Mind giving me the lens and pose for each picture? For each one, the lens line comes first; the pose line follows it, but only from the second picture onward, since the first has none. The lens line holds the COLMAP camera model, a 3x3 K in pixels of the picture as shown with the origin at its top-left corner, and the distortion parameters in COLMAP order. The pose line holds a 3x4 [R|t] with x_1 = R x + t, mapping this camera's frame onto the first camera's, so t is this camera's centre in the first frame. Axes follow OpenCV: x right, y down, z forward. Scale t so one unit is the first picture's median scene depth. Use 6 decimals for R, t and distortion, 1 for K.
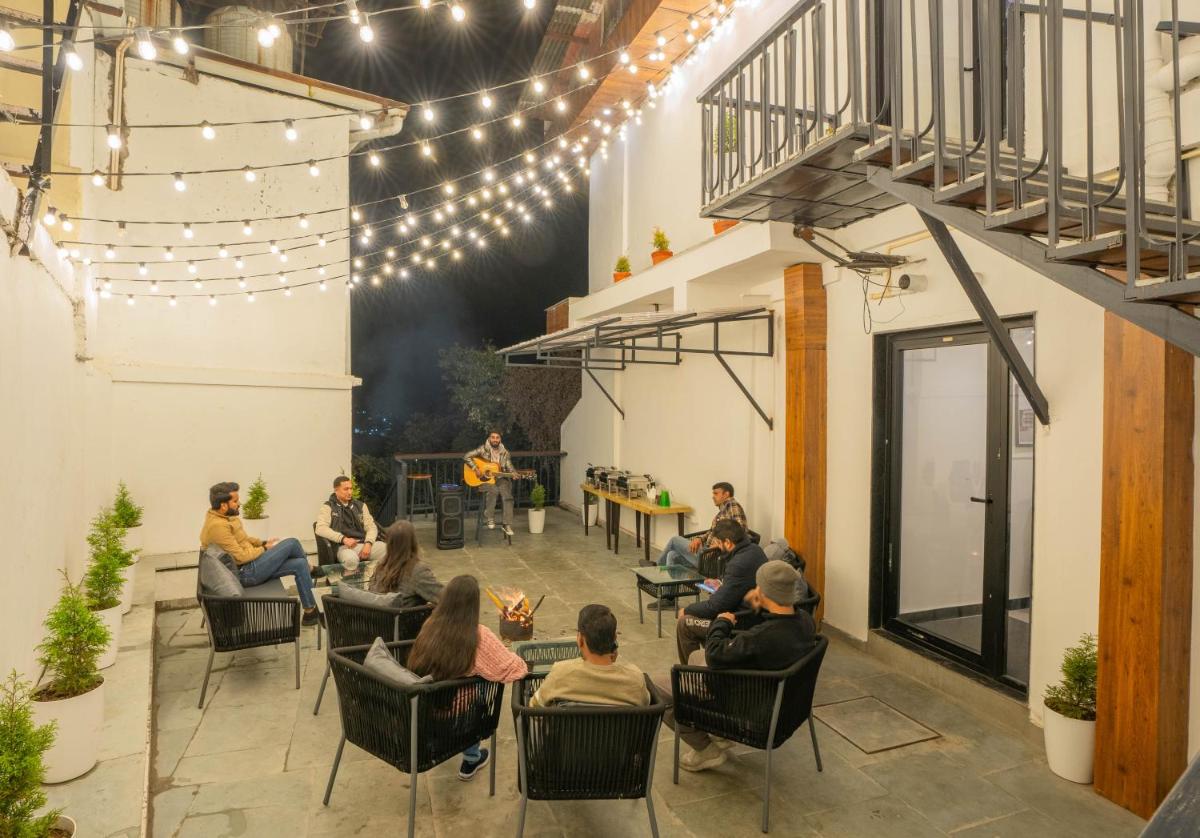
lens RADIAL K [[1116.0, 0, 600.0], [0, 1116.0, 419.0], [0, 0, 1]] dist [-0.003982, -0.000110]
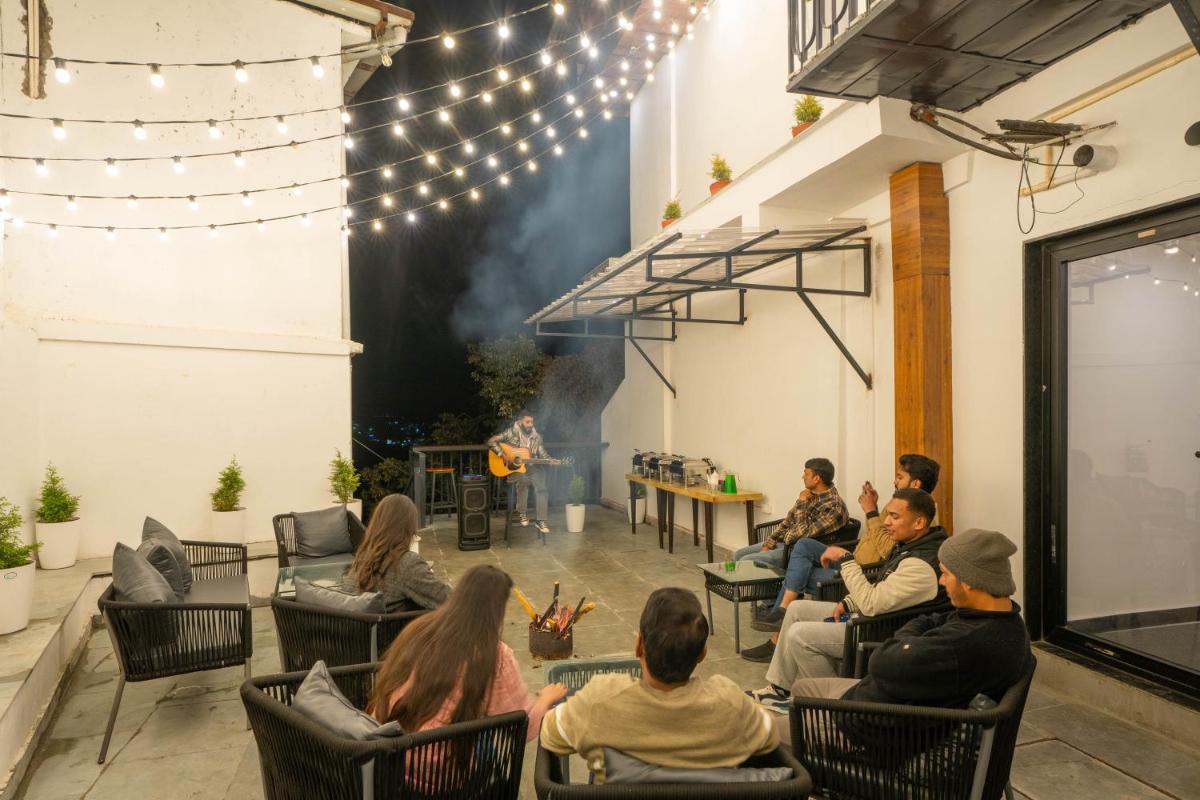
lens RADIAL K [[1228.2, 0, 600.0], [0, 1228.2, 400.0], [0, 0, 1]] dist [0.008635, 0.259421]
pose [[0.999266, -0.015008, -0.035248, -0.007386], [0.014658, 0.999841, -0.010175, 0.025248], [0.035395, 0.009651, 0.999327, 0.131445]]
